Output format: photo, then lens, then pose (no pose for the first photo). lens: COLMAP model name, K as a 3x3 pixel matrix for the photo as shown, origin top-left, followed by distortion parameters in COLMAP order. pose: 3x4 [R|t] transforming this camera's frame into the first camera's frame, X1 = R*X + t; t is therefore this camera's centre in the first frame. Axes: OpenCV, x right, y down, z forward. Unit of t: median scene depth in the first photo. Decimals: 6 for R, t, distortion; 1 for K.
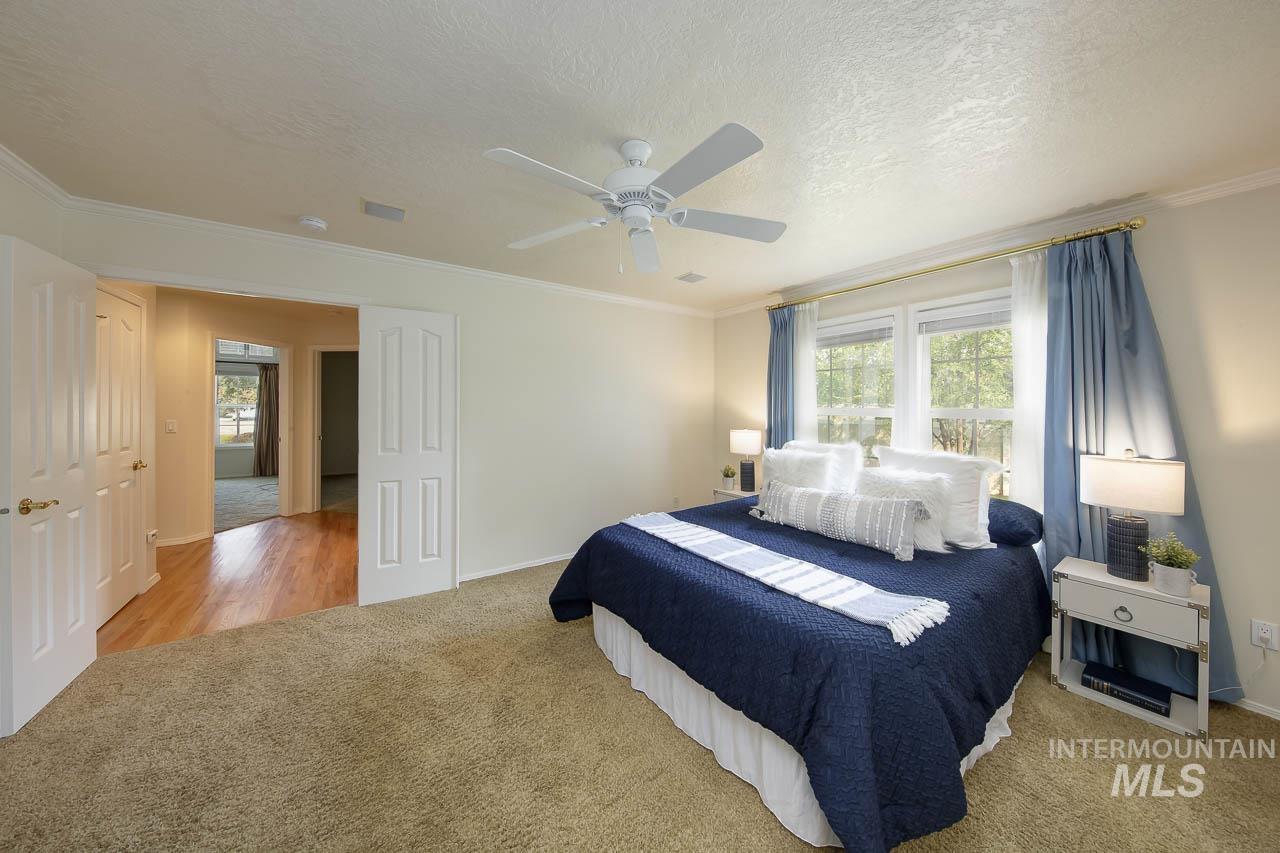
lens RADIAL K [[423.0, 0, 622.0], [0, 423.0, 400.1], [0, 0, 1]] dist [0.001073, -0.000017]
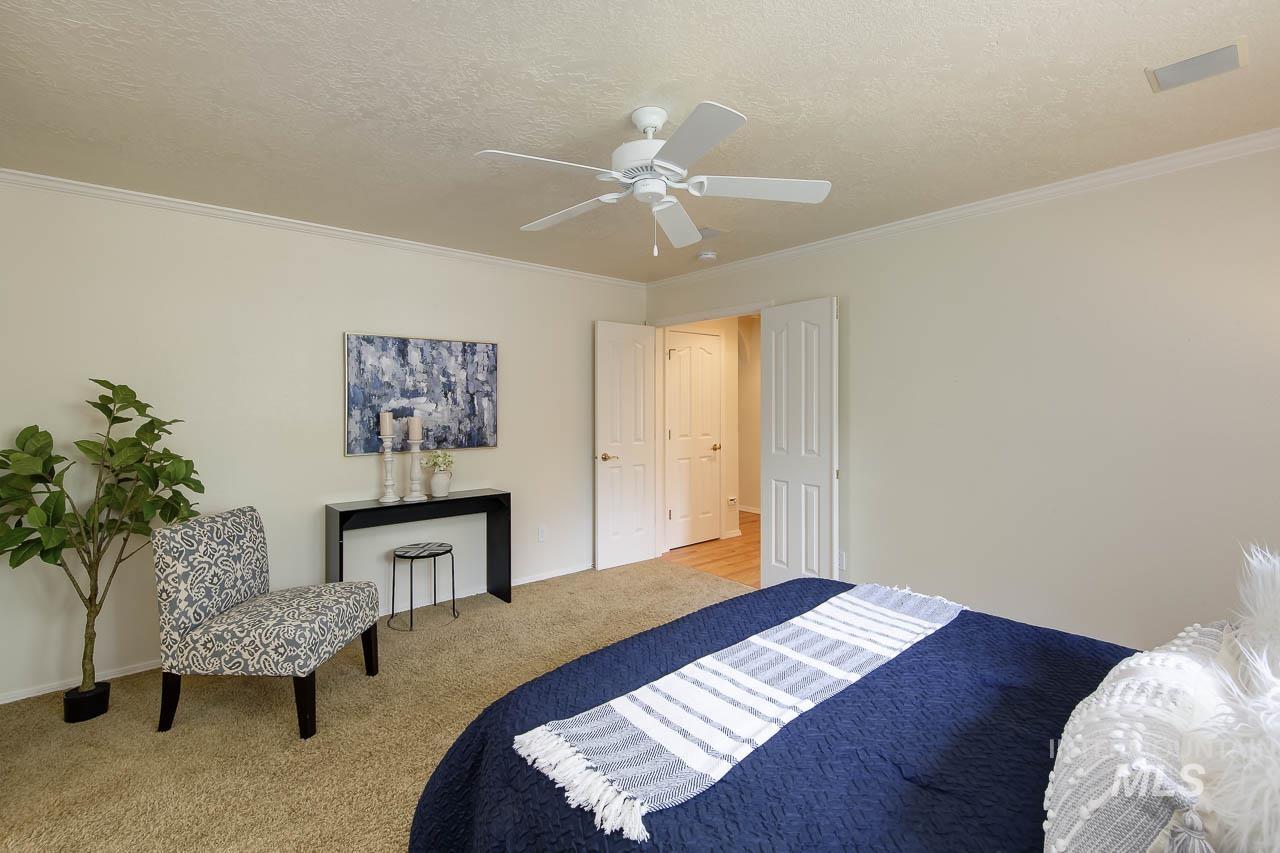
lens RADIAL K [[555.2, 0, 632.3], [0, 555.2, 399.0], [0, 0, 1]] dist [-0.000859, -0.000173]
pose [[0.136939, -0.014596, -0.990472, 0.920660], [0.012717, 0.999835, -0.012976, 0.015027], [0.990498, -0.010819, 0.137102, 0.624091]]
